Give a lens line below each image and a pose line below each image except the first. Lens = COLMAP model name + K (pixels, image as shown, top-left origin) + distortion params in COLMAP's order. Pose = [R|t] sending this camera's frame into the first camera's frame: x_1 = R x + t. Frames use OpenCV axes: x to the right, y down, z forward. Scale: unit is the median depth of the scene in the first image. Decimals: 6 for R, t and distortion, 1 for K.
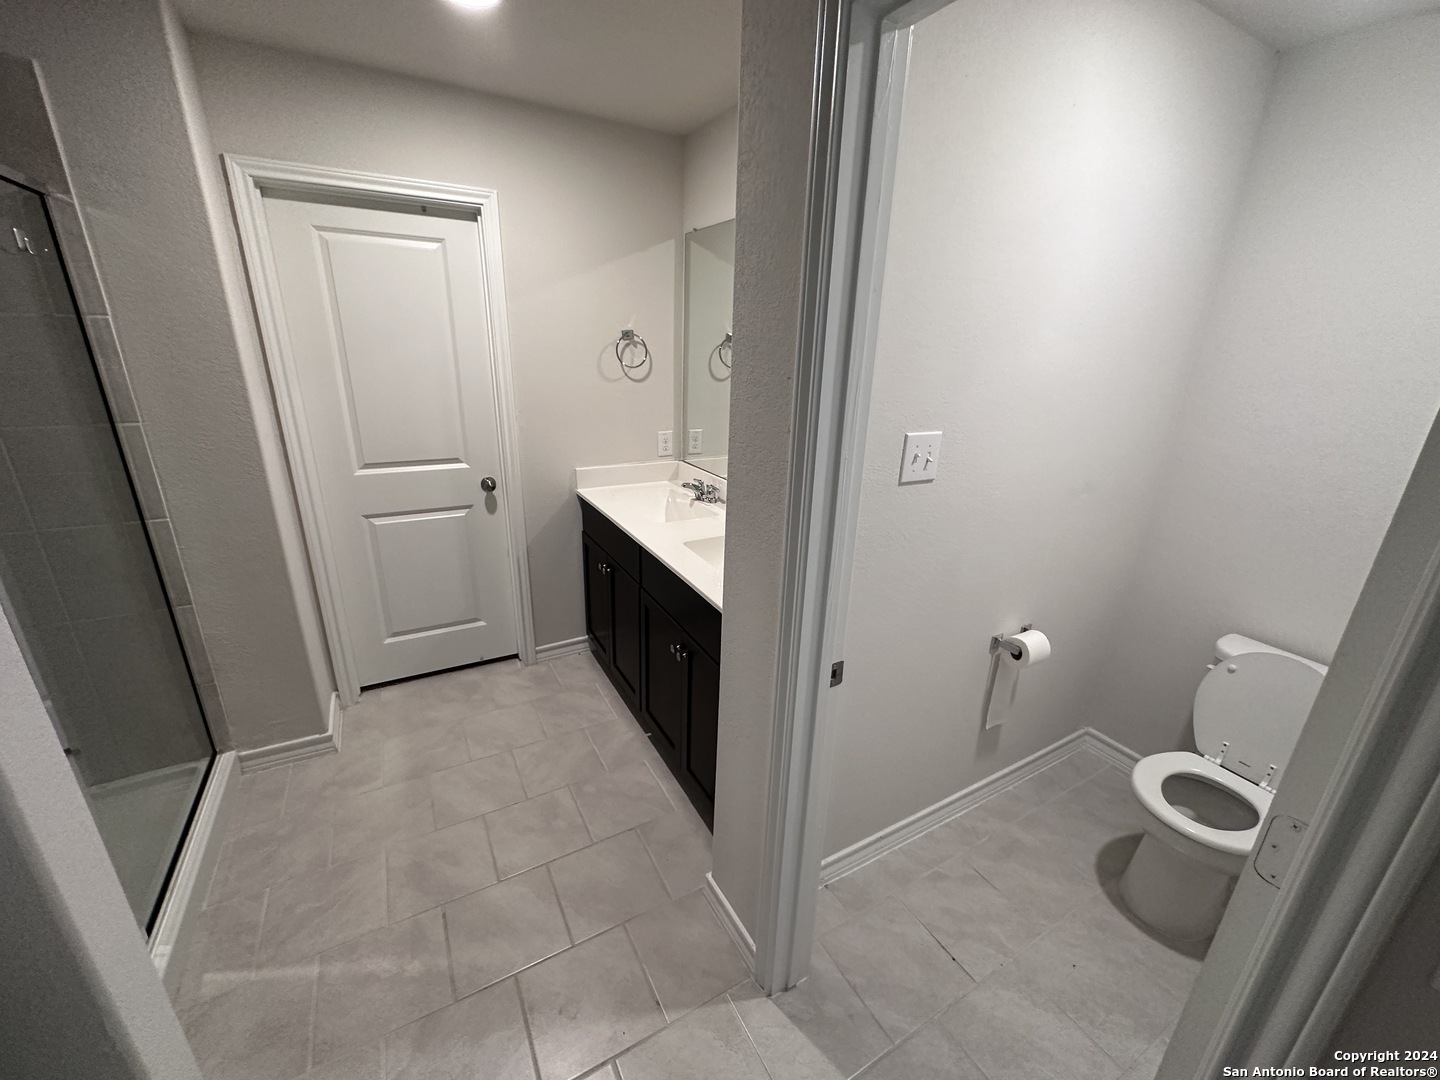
lens RADIAL K [[576.7, 0, 711.7], [0, 576.7, 536.6], [0, 0, 1]] dist [-0.002984, 0.000923]
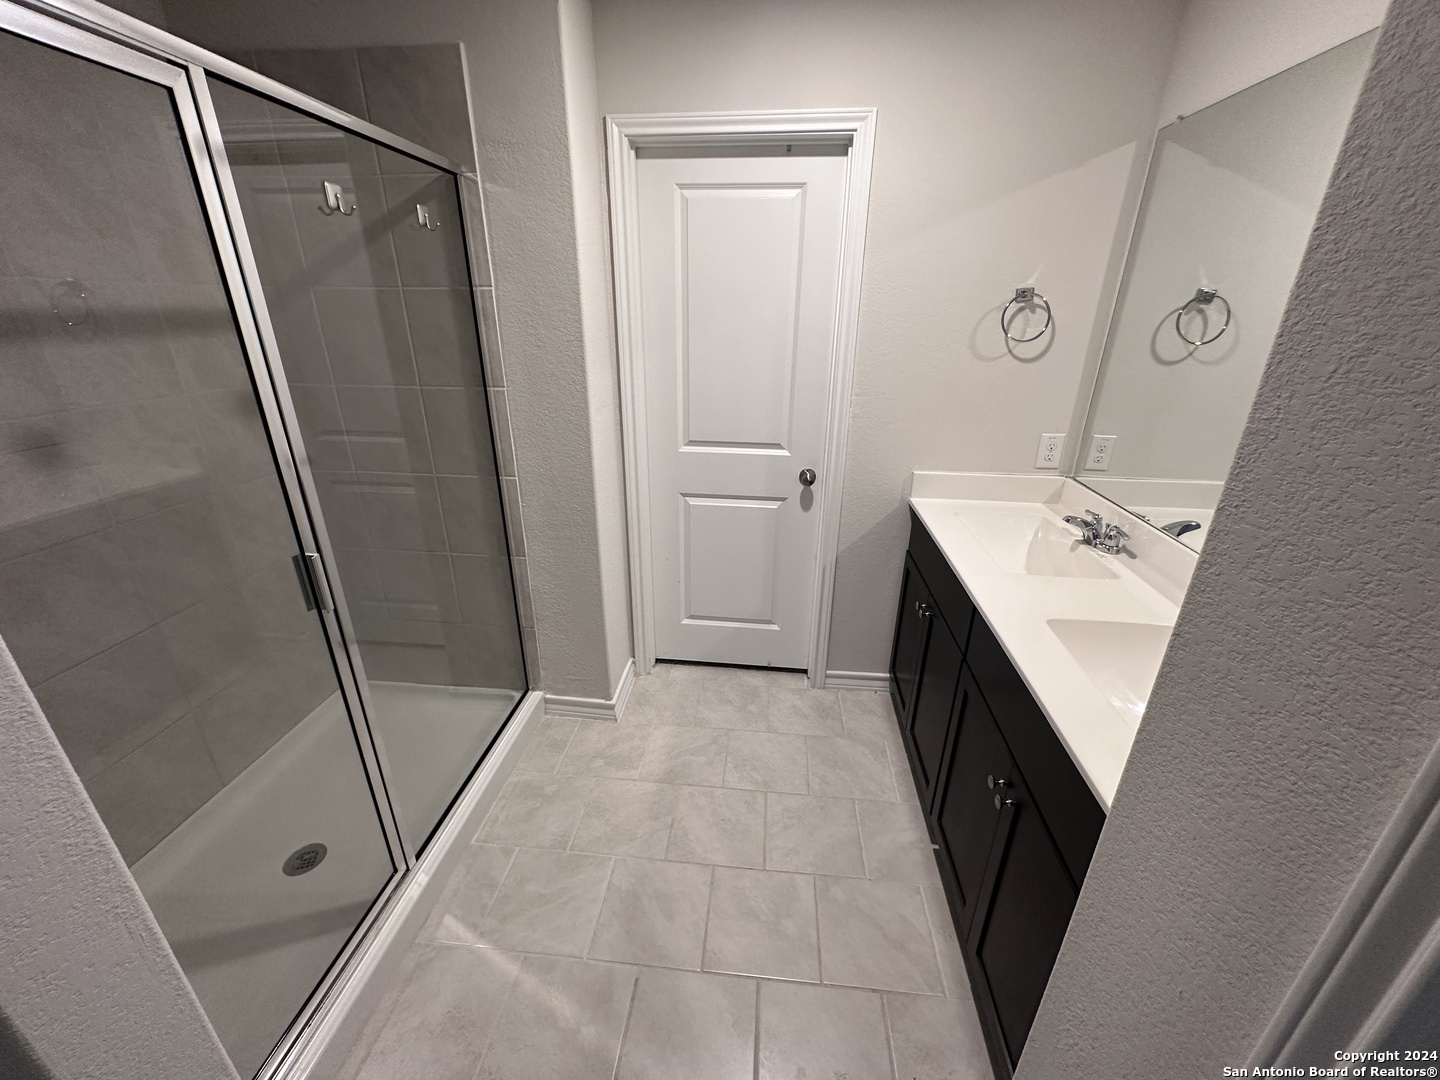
lens RADIAL K [[576.7, 0, 716.0], [0, 576.7, 540.6], [0, 0, 1]] dist [-0.002984, 0.000923]
pose [[0.822652, 0.194591, -0.534208, -0.024602], [-0.169554, 0.980817, 0.096169, -0.067907], [0.542674, 0.011463, 0.839865, 0.239479]]
